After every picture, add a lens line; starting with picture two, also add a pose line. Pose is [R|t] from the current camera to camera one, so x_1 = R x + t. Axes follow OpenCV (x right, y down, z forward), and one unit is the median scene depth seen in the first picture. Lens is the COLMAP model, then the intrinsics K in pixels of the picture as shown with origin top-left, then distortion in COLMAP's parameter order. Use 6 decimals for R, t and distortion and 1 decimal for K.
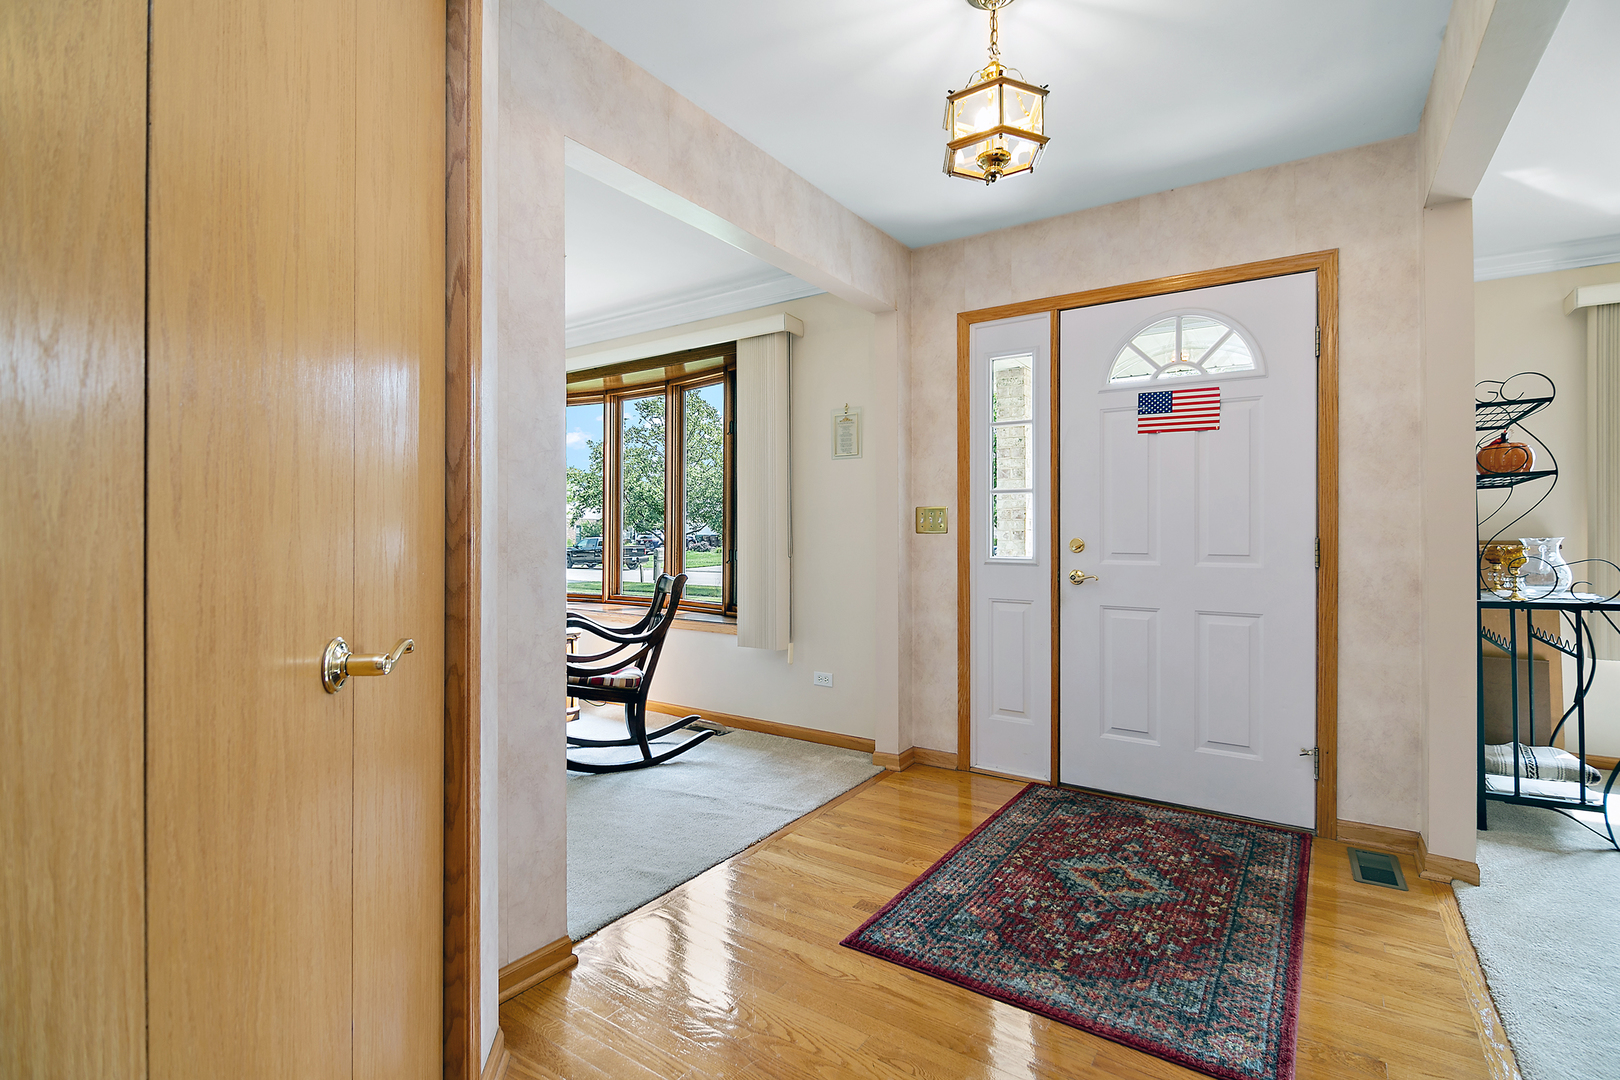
lens RADIAL K [[722.5, 0, 813.1], [0, 722.5, 532.1], [0, 0, 1]] dist [-0.014072, -0.005038]
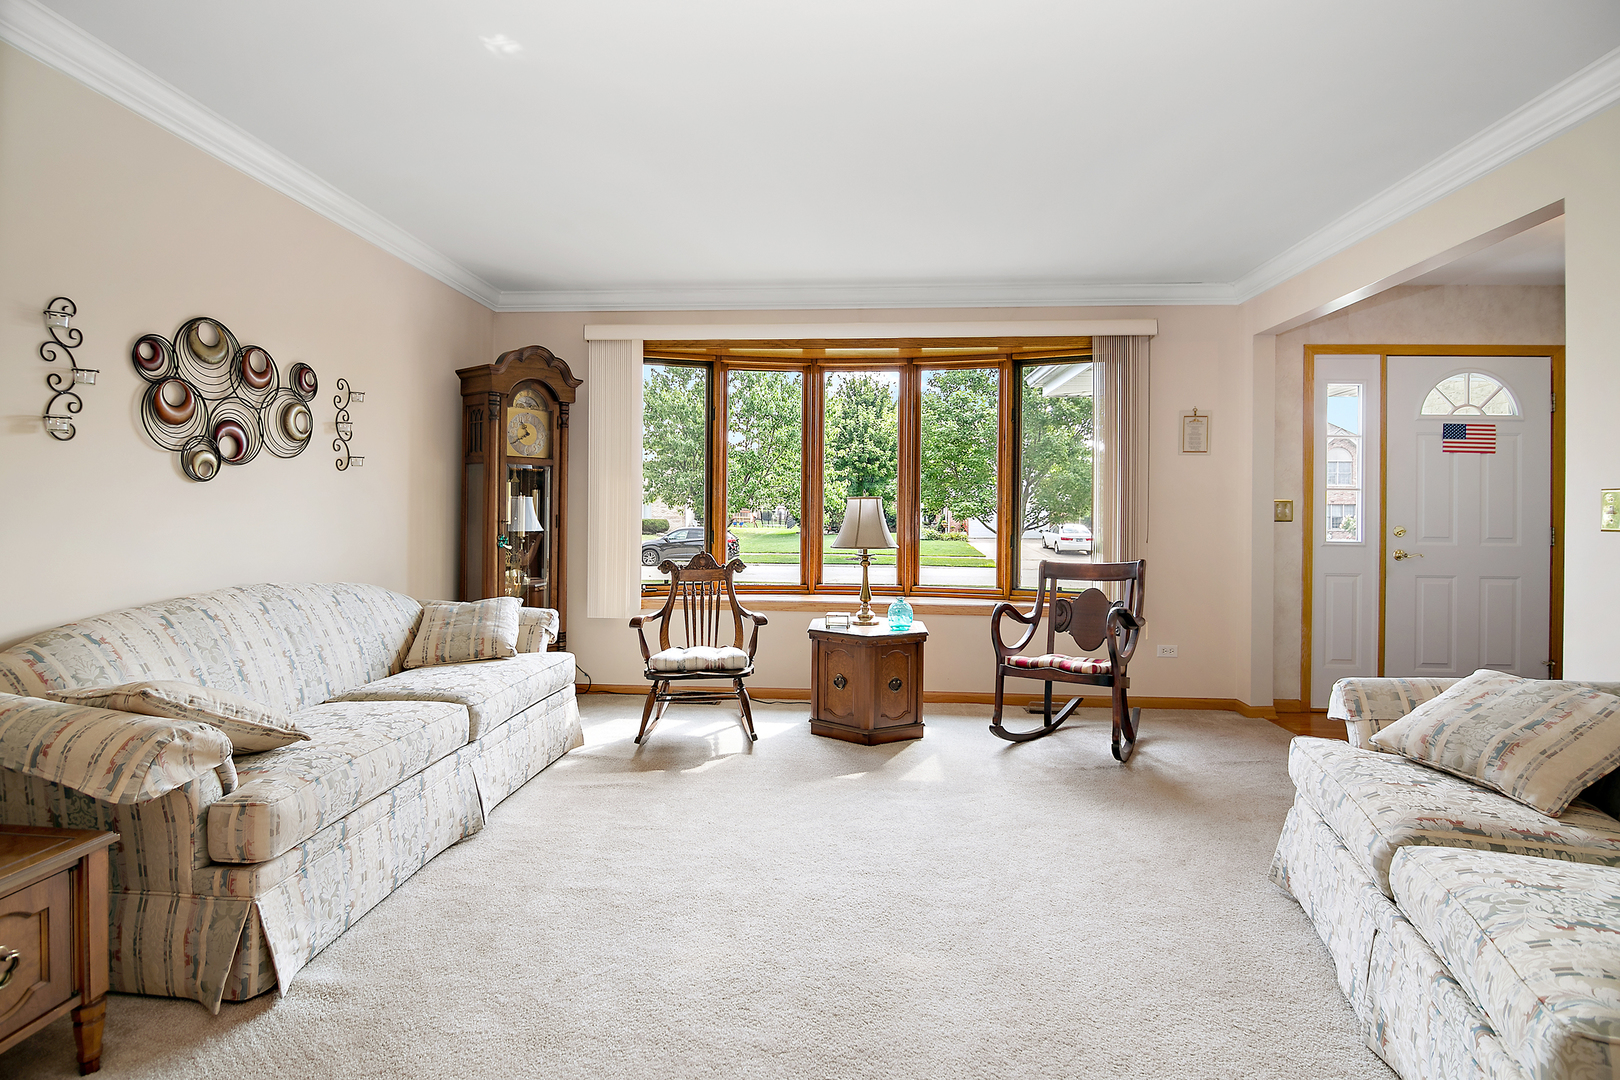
lens RADIAL K [[722.5, 0, 786.6], [0, 722.5, 513.6], [0, 0, 1]] dist [-0.014072, -0.005038]
pose [[0.873345, 0.008798, 0.487023, -1.362538], [-0.008943, 0.999958, -0.002027, -0.001735], [-0.487020, -0.002585, 0.873387, 0.413994]]
